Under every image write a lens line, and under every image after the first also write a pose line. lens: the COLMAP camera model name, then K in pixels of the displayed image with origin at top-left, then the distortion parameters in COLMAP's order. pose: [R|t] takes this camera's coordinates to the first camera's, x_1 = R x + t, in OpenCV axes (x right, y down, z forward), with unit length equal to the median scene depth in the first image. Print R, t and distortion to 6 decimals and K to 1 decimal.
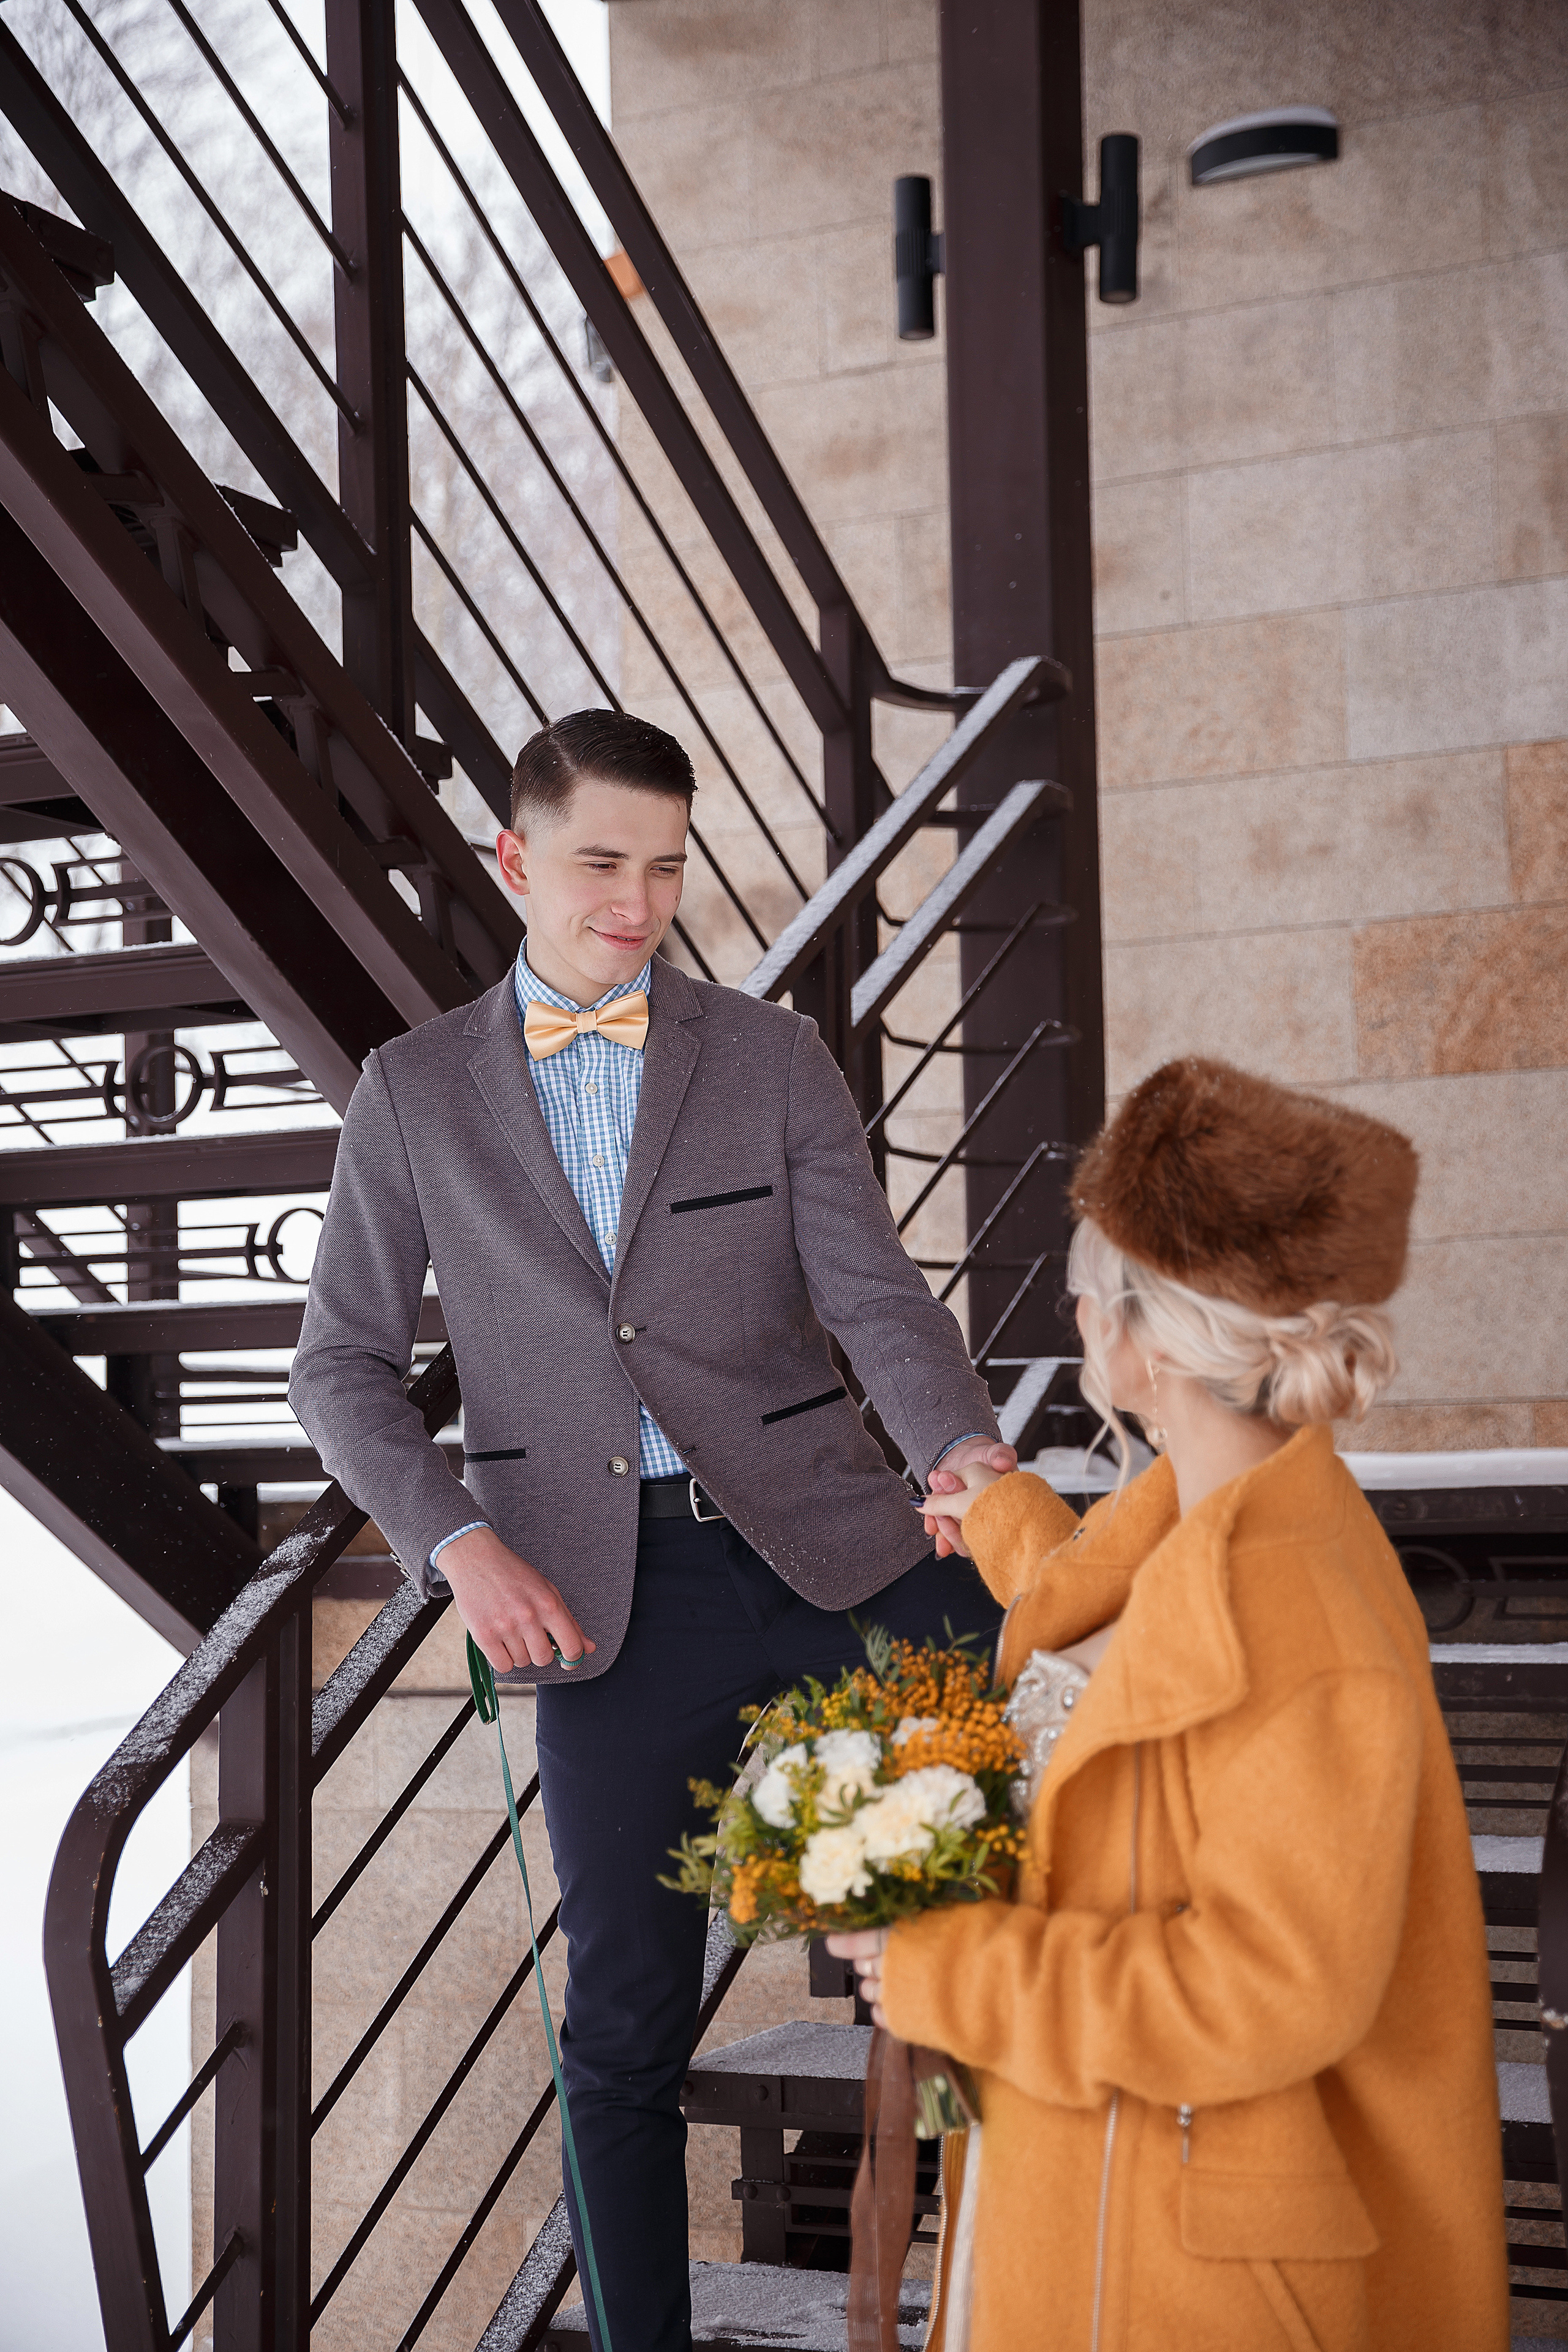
lens RADIAL K [[3599.0, 0, 784.0], [0, 3599.0, 1176.0], [0, 0, 1]] dist [-0.030318, 0.673574]
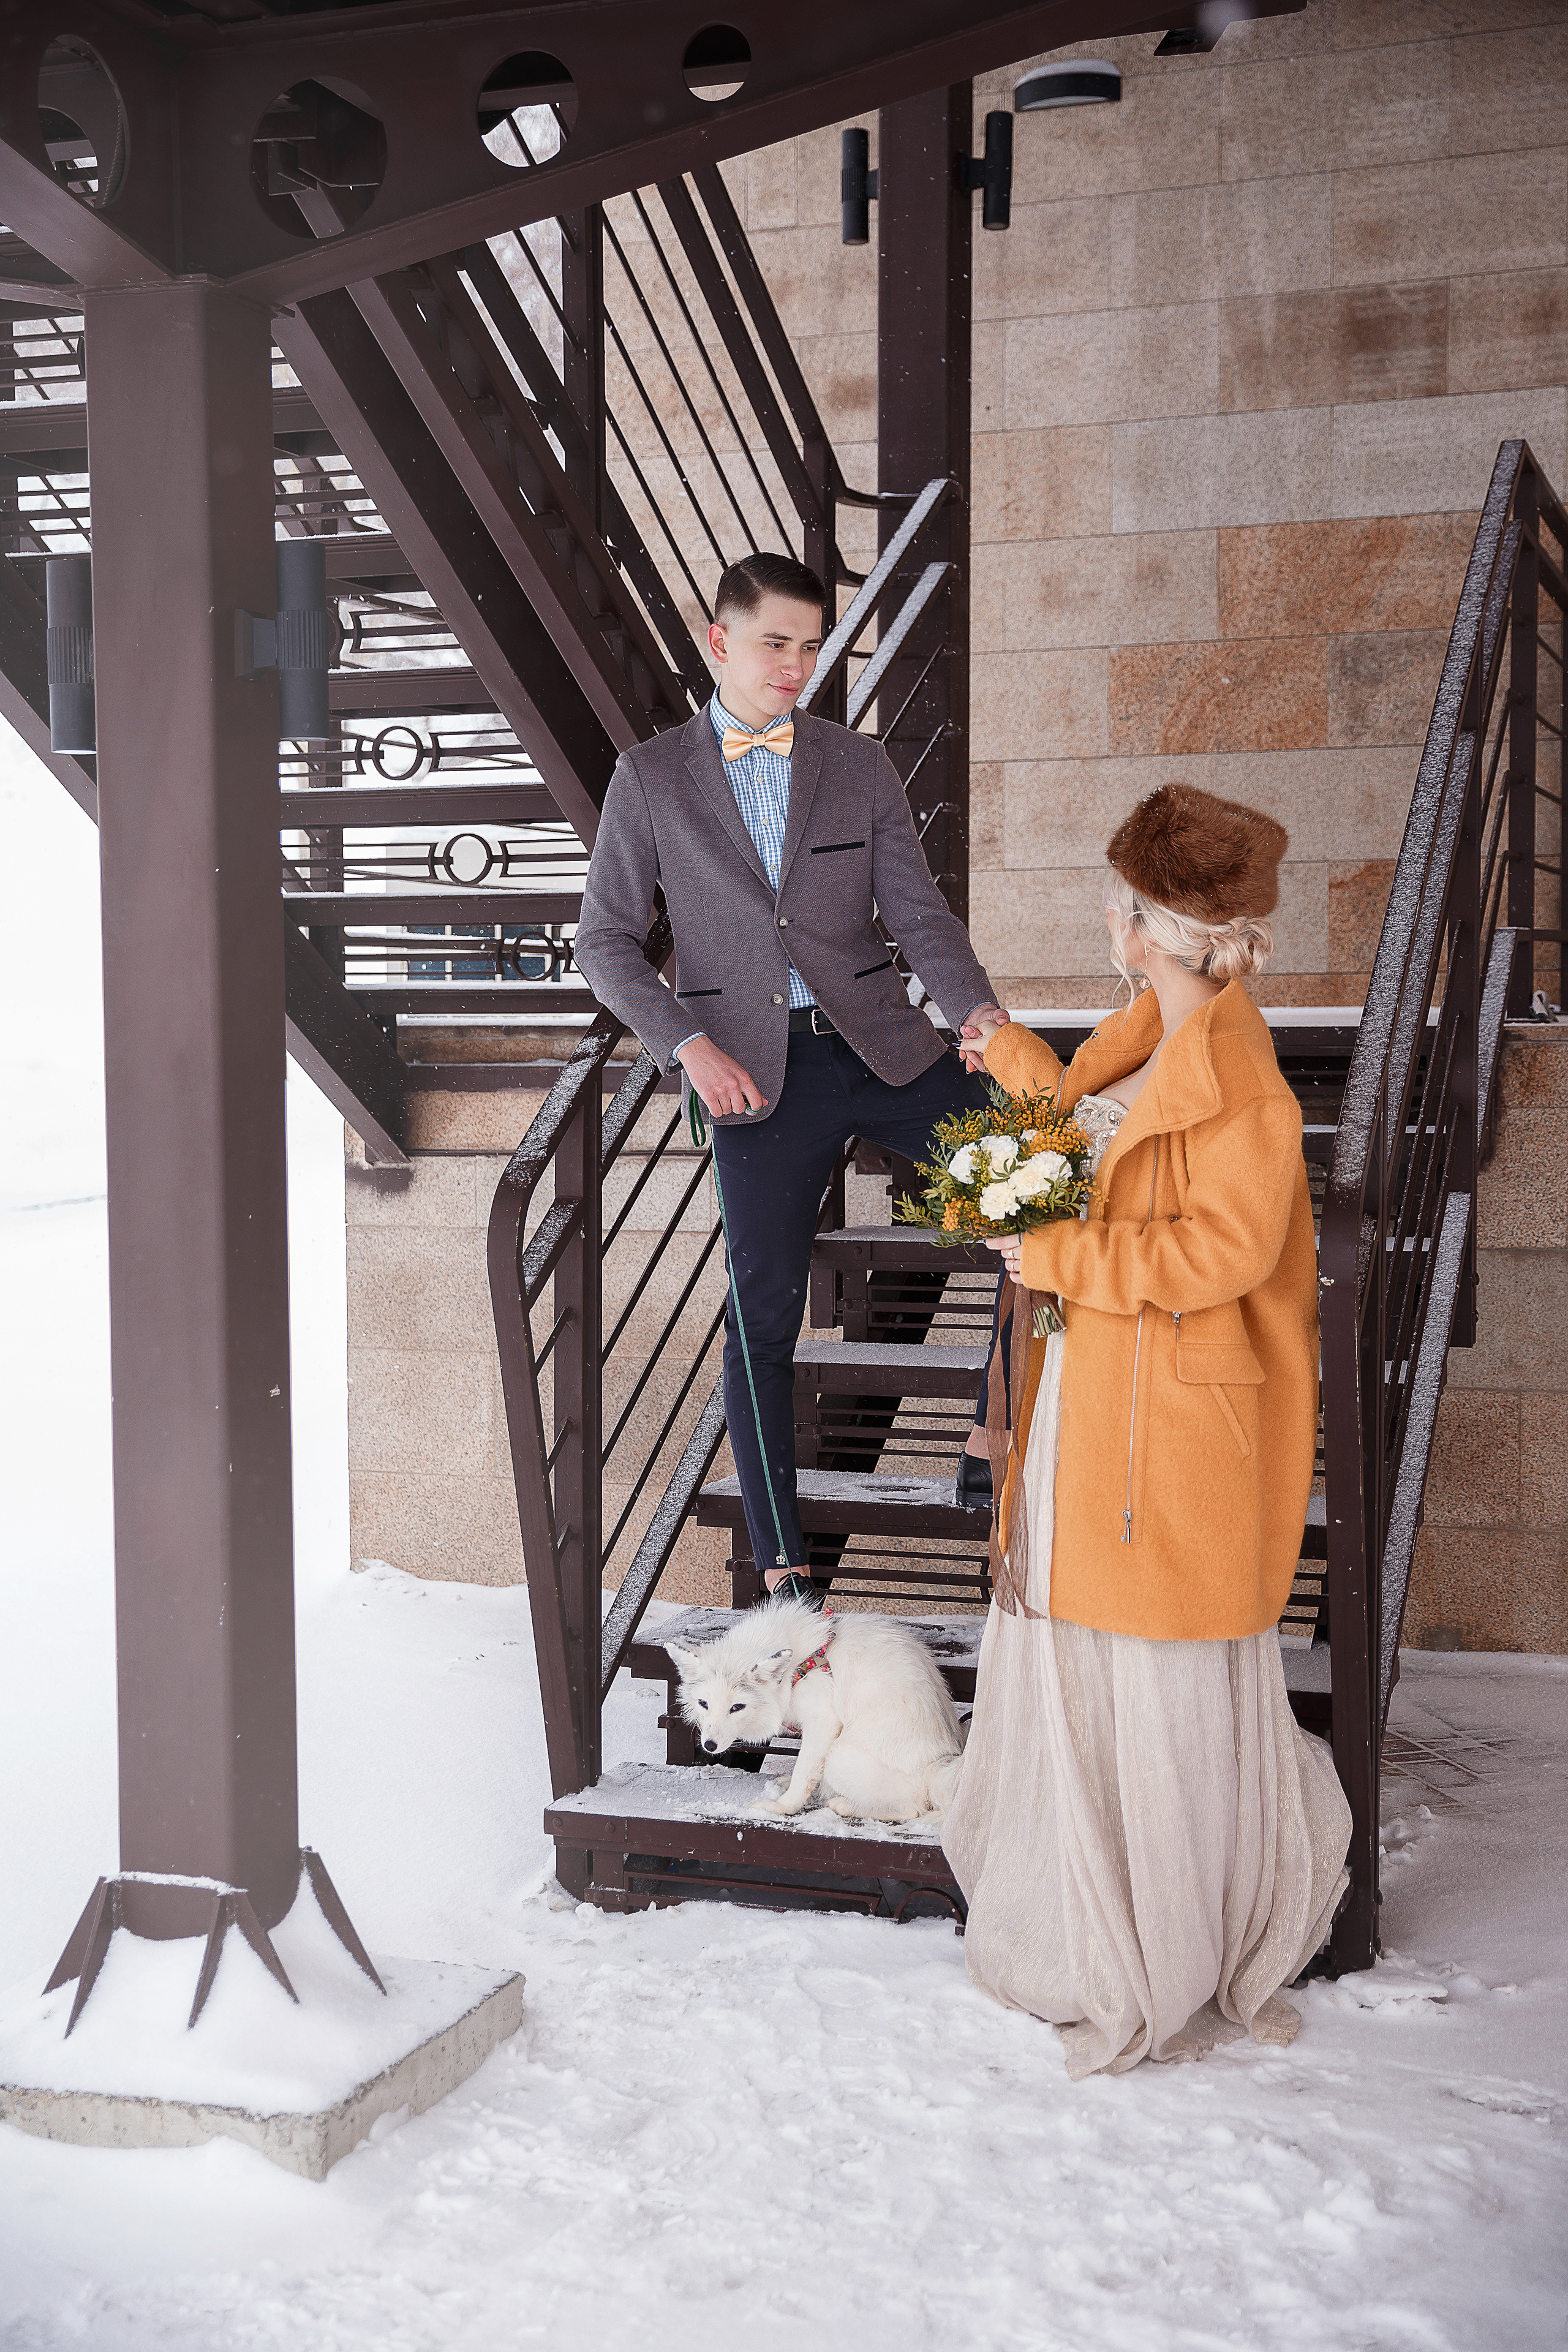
lens RADIAL K [[3089.9, 0, 784.0], [0, 3089.9, 1176.0], [0, 0, 1]] dist [0.082017, 0.022622]
pose [[0.993409, 0.010554, 0.114133, -0.148413], [-0.025205, 0.991493, 0.127699, -0.018241], [-0.111814, -0.129734, 0.985224, -0.332051]]
